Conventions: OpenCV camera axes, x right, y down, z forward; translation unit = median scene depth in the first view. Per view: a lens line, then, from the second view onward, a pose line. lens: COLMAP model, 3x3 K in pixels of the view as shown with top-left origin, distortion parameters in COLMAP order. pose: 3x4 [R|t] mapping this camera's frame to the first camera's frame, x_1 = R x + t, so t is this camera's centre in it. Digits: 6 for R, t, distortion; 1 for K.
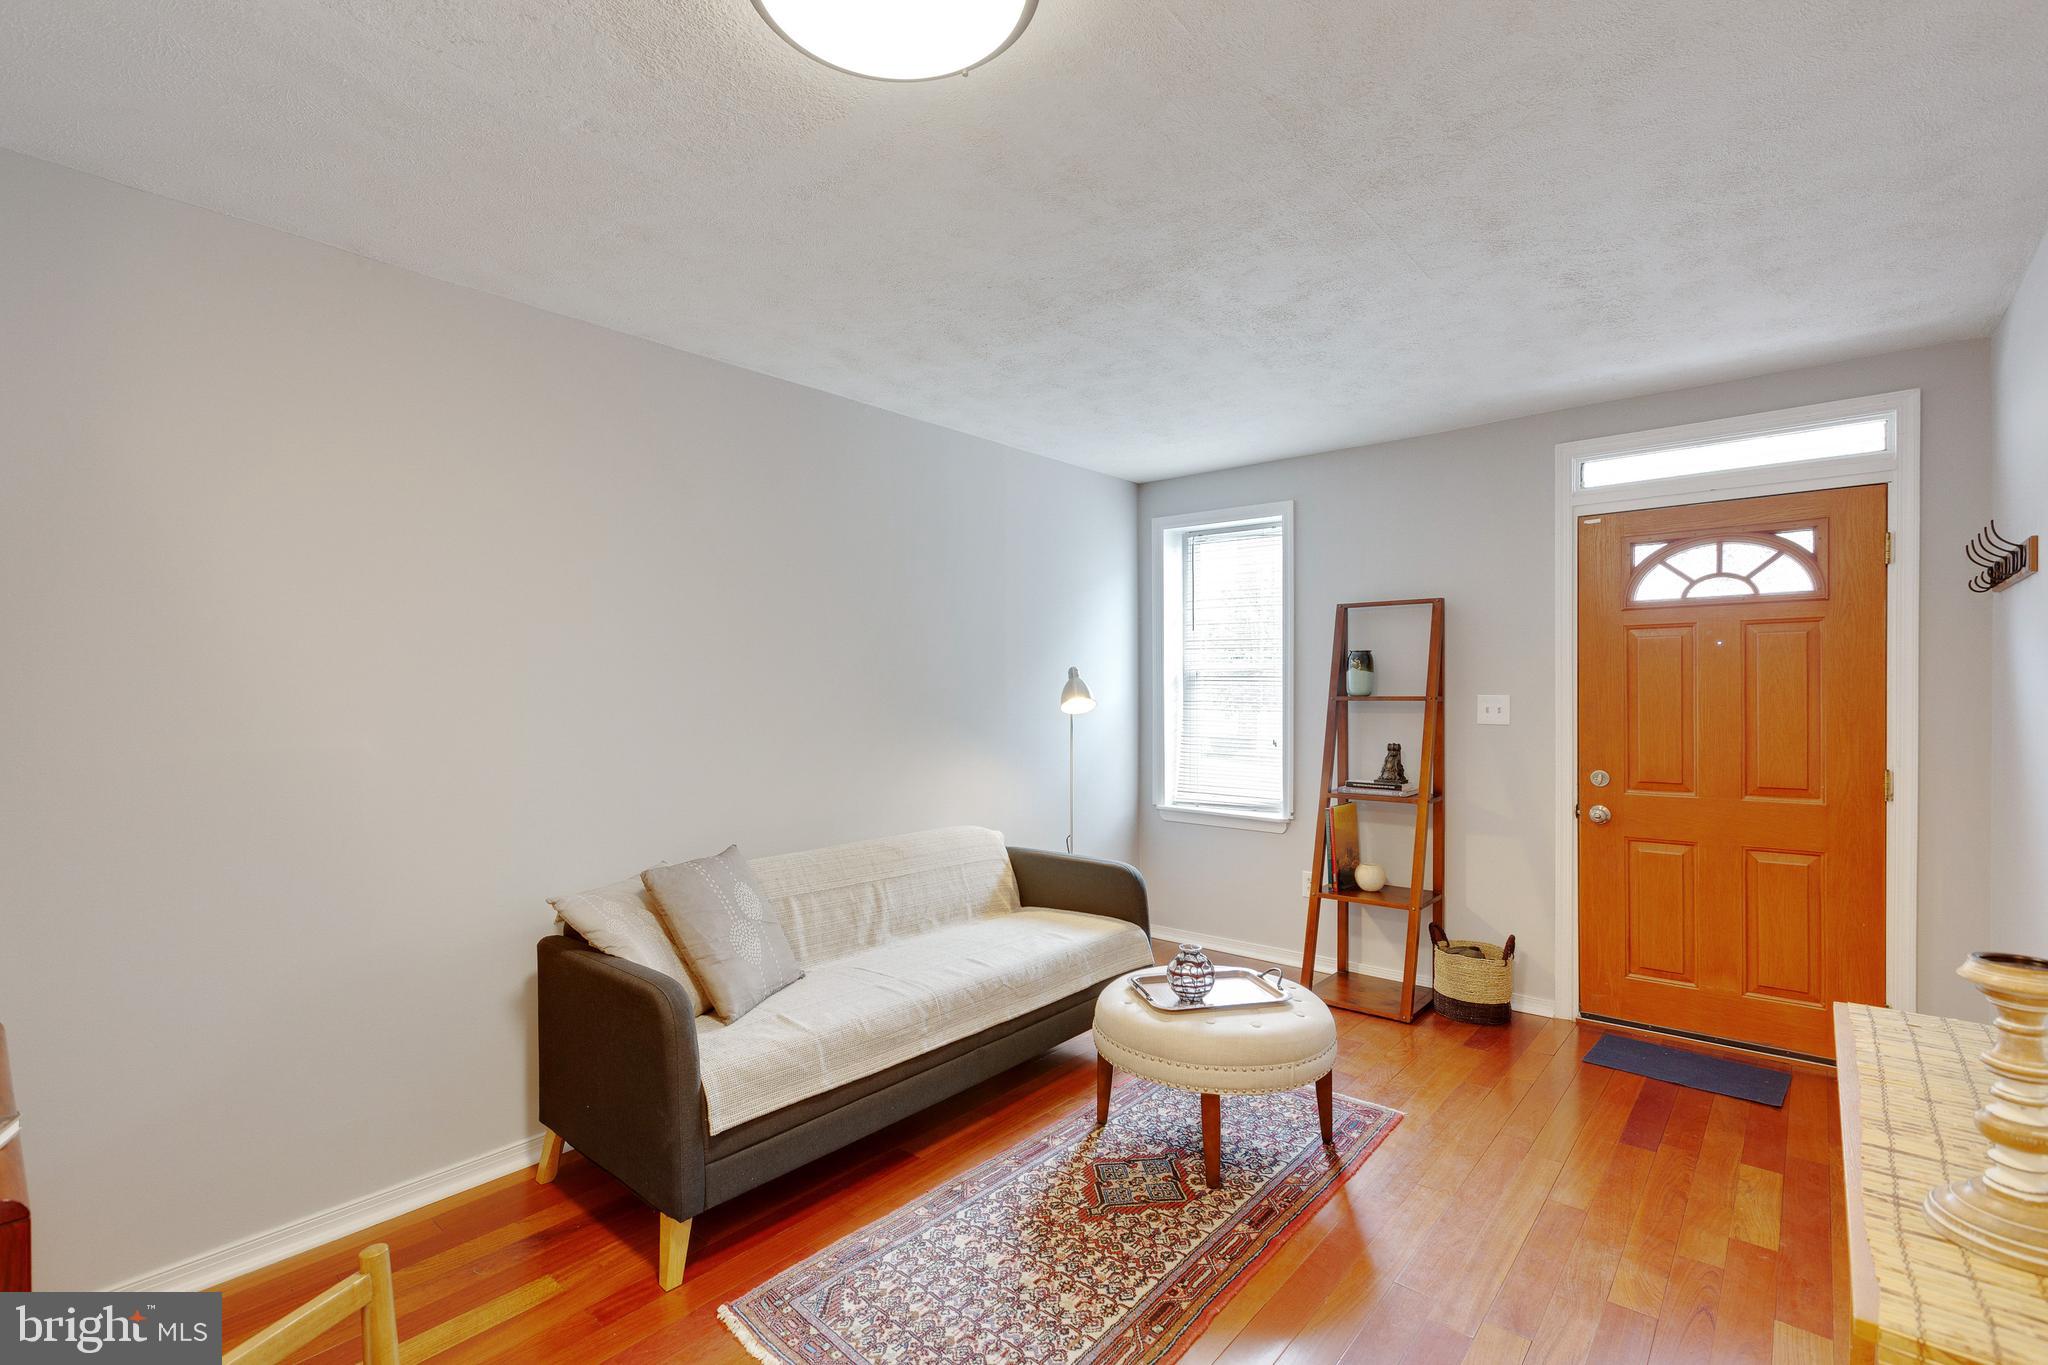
lens RADIAL K [[920.1, 0, 1024.1], [0, 920.1, 688.7], [0, 0, 1]] dist [-0.000964, -0.000344]
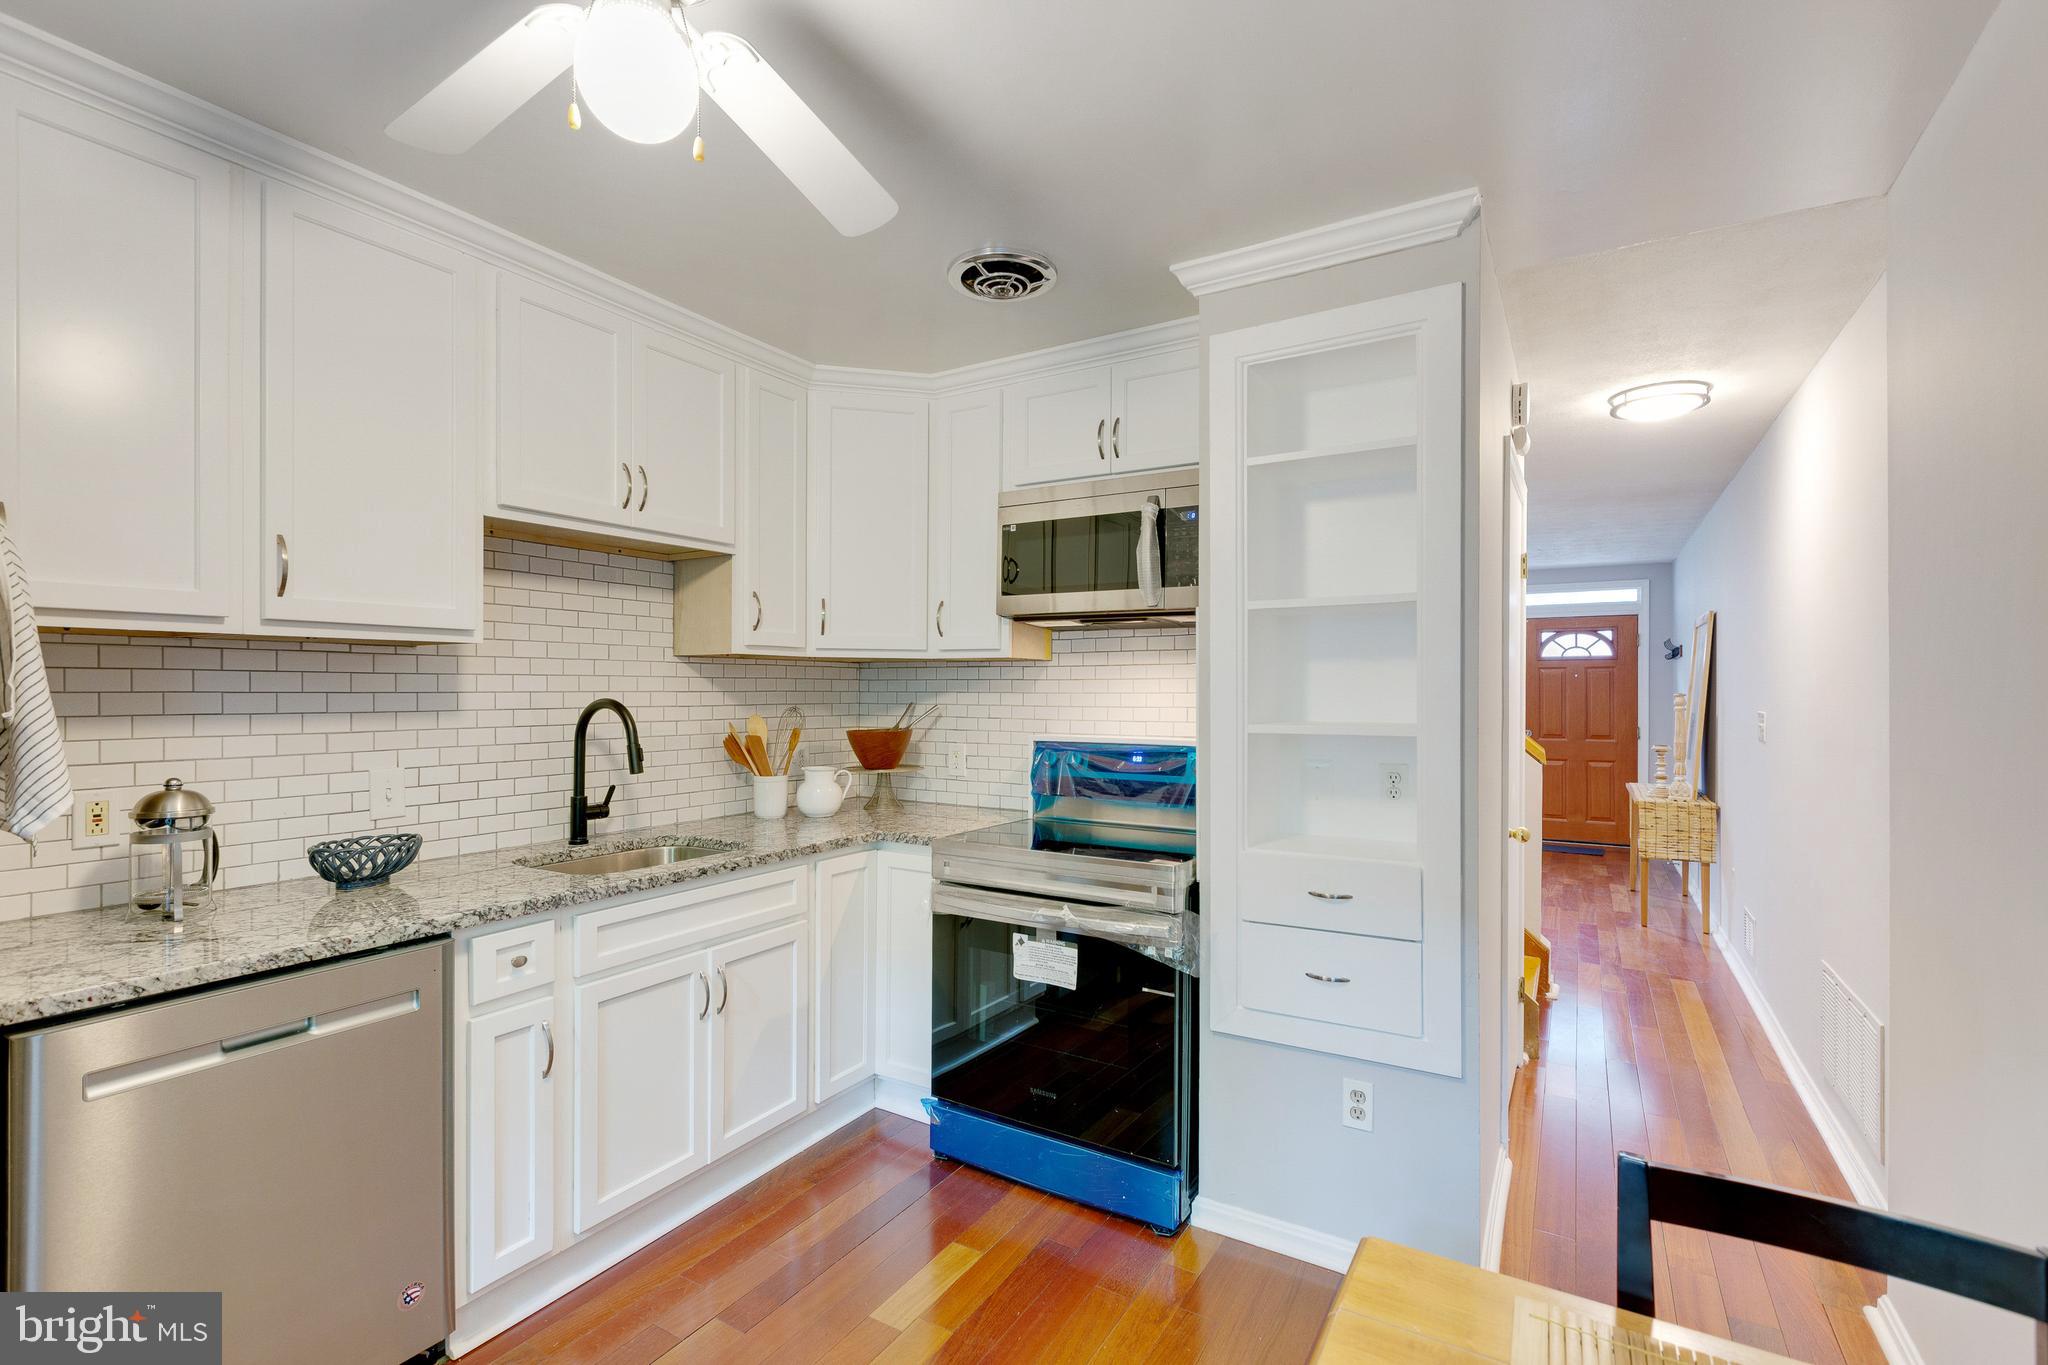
lens RADIAL K [[921.5, 0, 1020.3], [0, 921.5, 689.8], [0, 0, 1]] dist [0.000837, 0.001605]
pose [[0.986236, 0.003422, 0.165311, -1.092598], [-0.002545, 0.999982, -0.005521, 0.004245], [-0.165327, 0.005024, 0.986226, -1.154392]]
